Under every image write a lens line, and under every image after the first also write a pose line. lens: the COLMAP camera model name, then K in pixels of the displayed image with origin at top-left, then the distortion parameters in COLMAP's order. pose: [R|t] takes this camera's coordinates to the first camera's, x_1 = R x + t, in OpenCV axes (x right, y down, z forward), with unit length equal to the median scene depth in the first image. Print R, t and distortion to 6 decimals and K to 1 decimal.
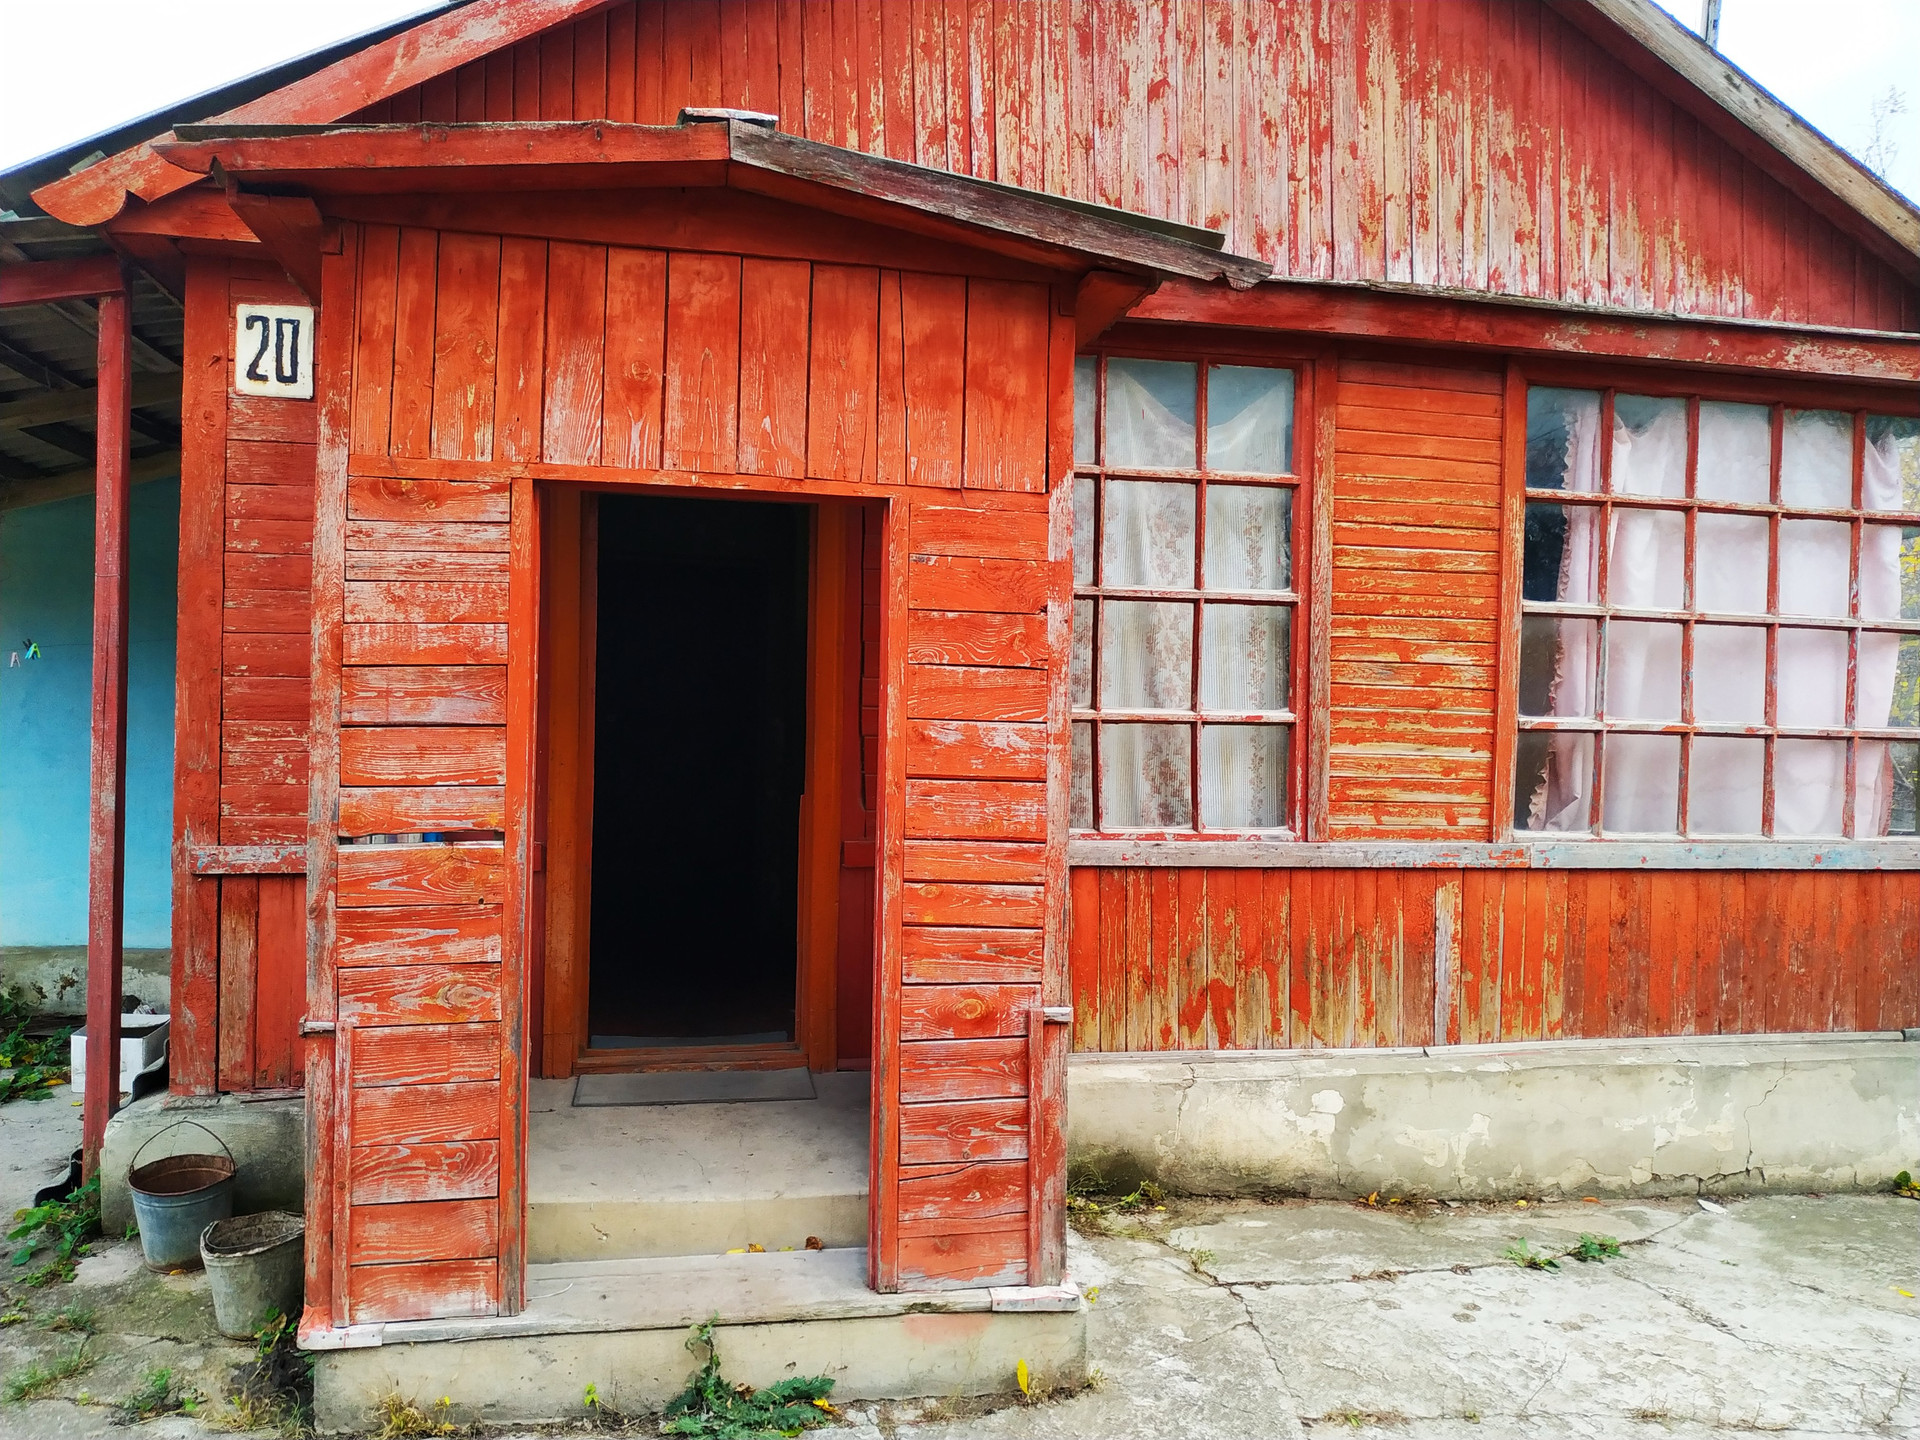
lens RADIAL K [[1457.4, 0, 960.0], [0, 1457.4, 720.0], [0, 0, 1]] dist [0.022607, -0.028306]
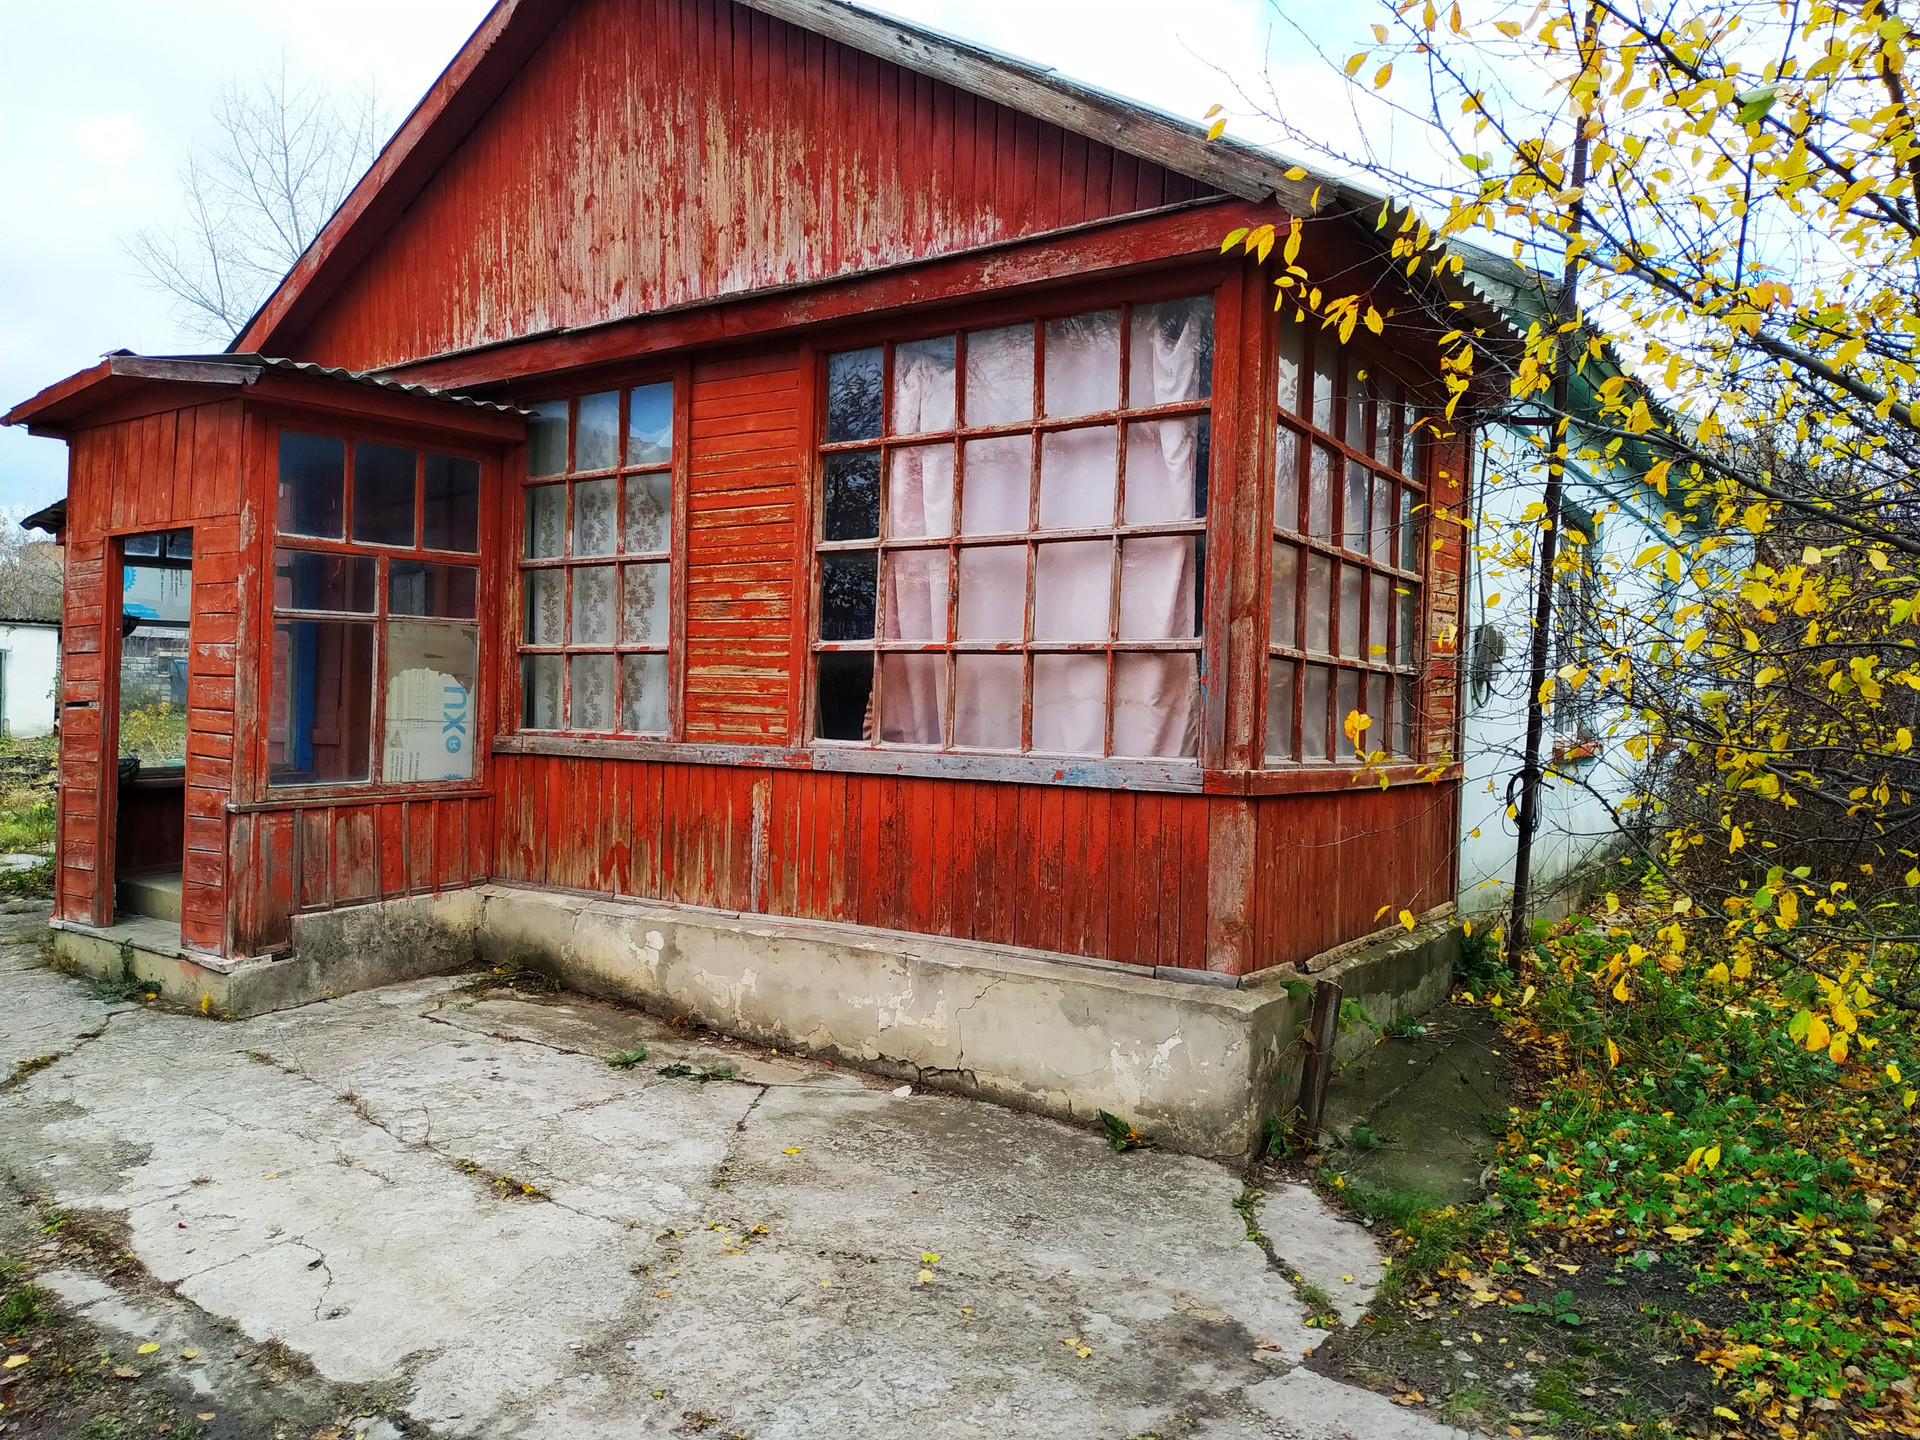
lens RADIAL K [[1362.3, 0, 870.5], [0, 1362.3, 709.9], [0, 0, 1]] dist [0.110195, -0.281945]
pose [[0.674497, -0.004362, -0.738264, 1.235511], [-0.007573, 0.999889, -0.012827, 0.067457], [0.738238, 0.014243, 0.674389, 0.302985]]
